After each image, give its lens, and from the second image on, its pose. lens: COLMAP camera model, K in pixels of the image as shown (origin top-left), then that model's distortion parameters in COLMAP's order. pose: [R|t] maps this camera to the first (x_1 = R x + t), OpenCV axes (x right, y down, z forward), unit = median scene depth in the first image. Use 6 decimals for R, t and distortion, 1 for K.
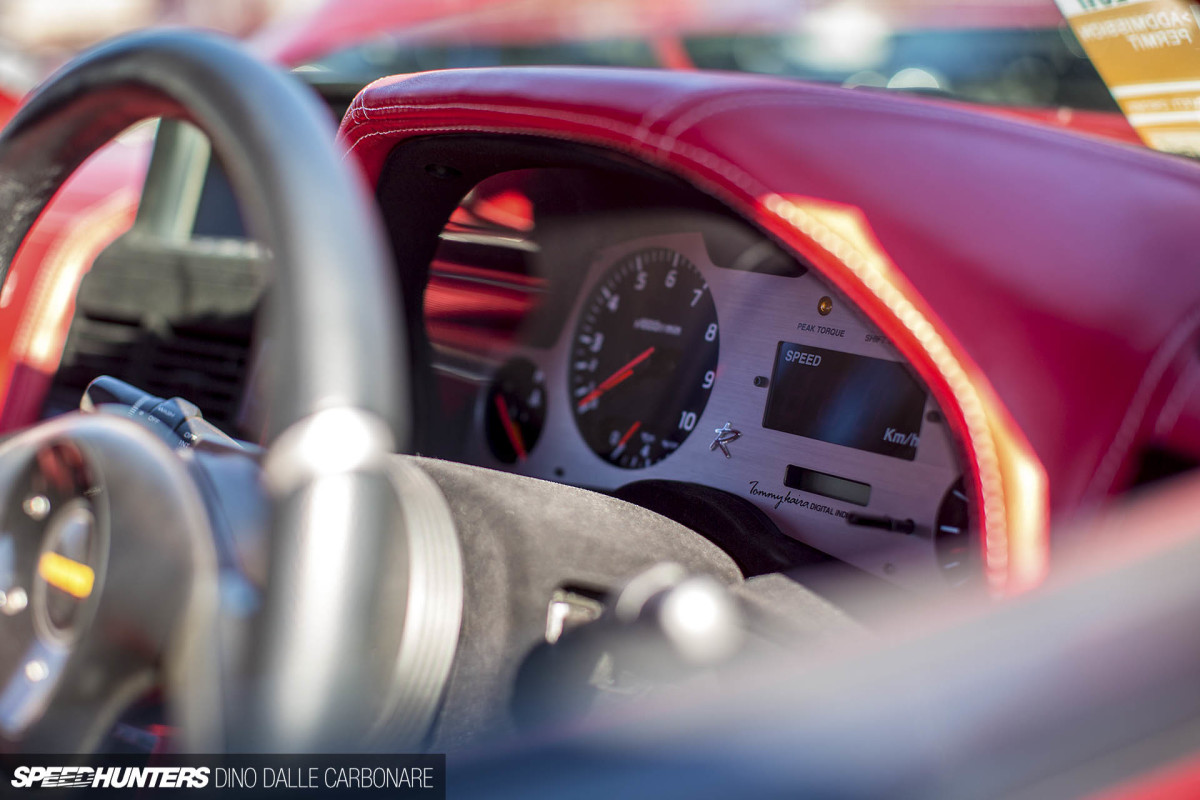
lens RADIAL K [[1715.1, 0, 599.6], [0, 1715.1, 400.6], [0, 0, 1]] dist [-0.090020, 0.000000]
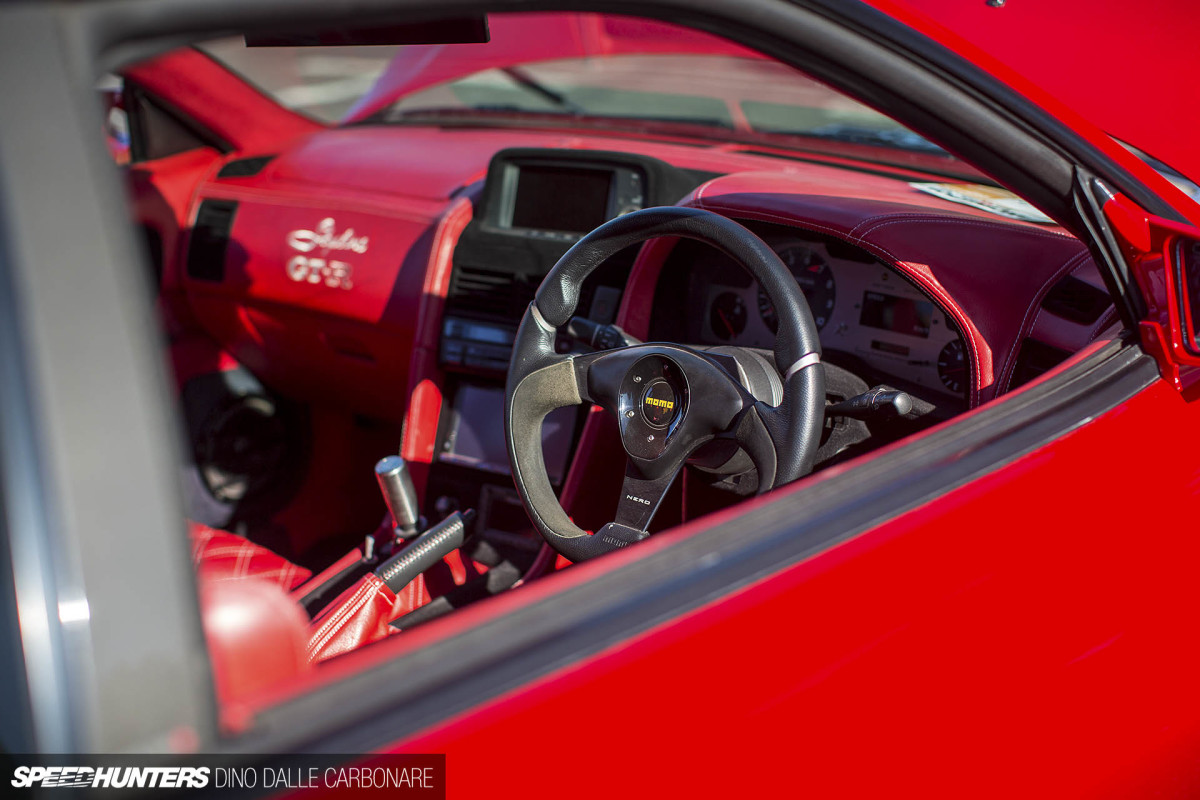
lens RADIAL K [[1715.1, 0, 600.4], [0, 1715.1, 399.9], [0, 0, 1]] dist [-0.090020, 0.000000]
pose [[0.985948, -0.064640, 0.154043, -0.672297], [0.044510, 0.990420, 0.130717, -0.220263], [-0.161017, -0.122023, 0.979379, -1.404706]]
